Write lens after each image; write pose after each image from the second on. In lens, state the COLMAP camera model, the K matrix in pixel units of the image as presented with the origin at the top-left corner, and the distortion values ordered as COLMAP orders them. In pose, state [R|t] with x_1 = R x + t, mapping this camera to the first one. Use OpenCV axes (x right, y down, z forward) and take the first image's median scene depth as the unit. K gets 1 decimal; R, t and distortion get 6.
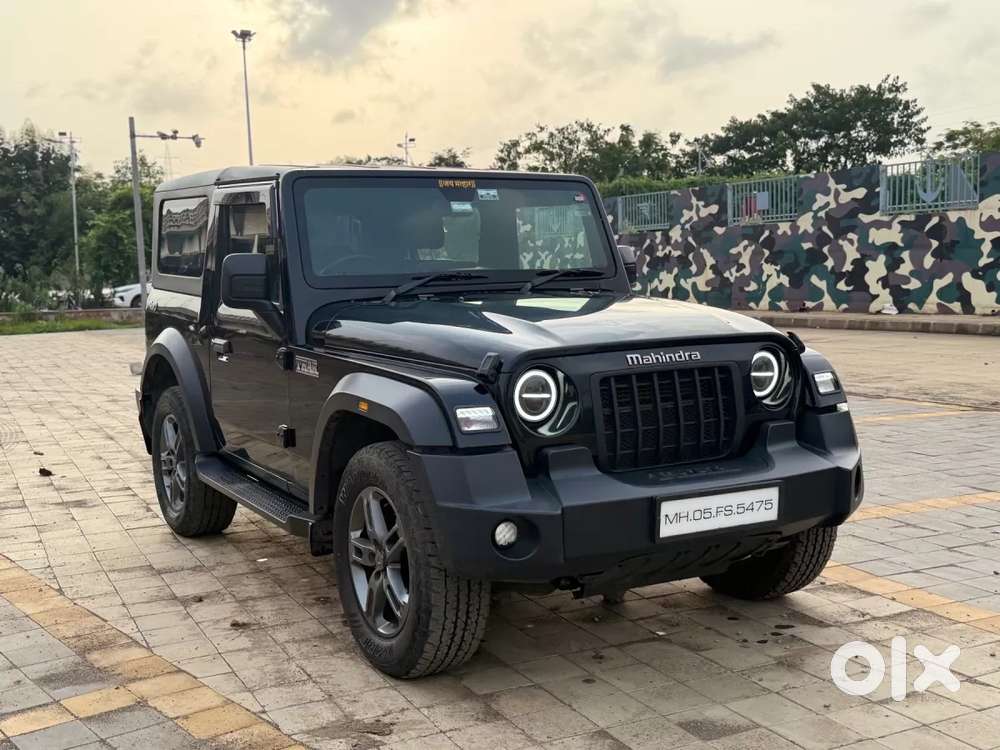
lens RADIAL K [[1101.5, 0, 497.1], [0, 1101.5, 376.9], [0, 0, 1]] dist [0.064627, 0.000000]
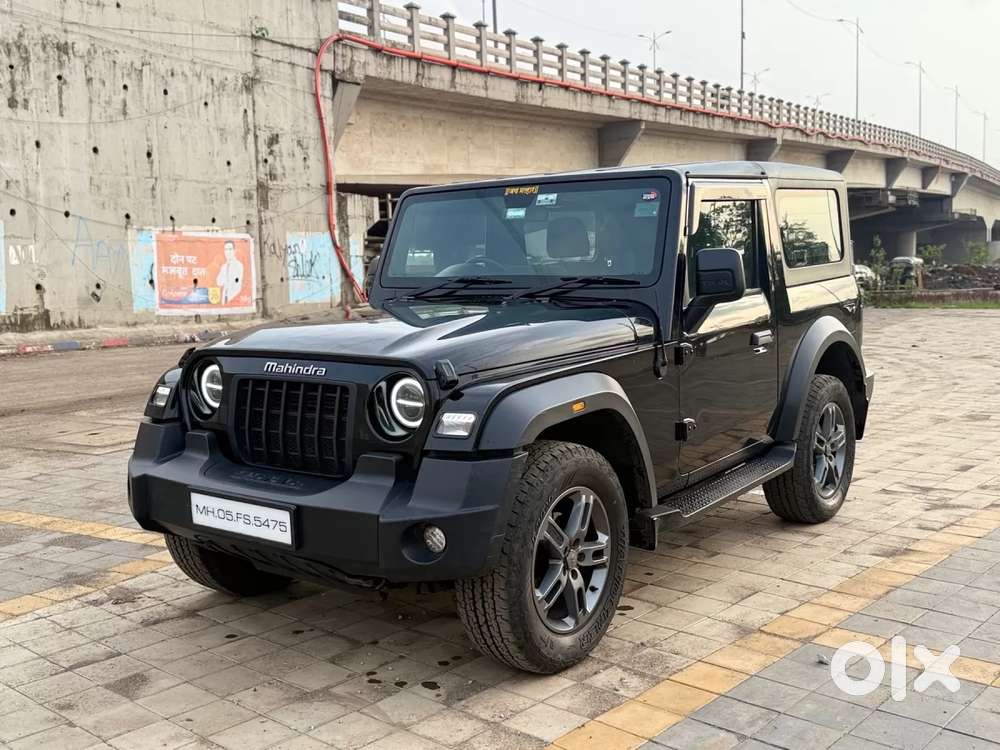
lens RADIAL K [[1036.2, 0, 496.9], [0, 1036.2, 380.5], [0, 0, 1]] dist [0.061538, 0.000000]
pose [[0.399805, 0.118496, -0.908909, 1.120169], [-0.078807, 0.992380, 0.094713, -0.115044], [0.913206, 0.033762, 0.406097, 0.767482]]
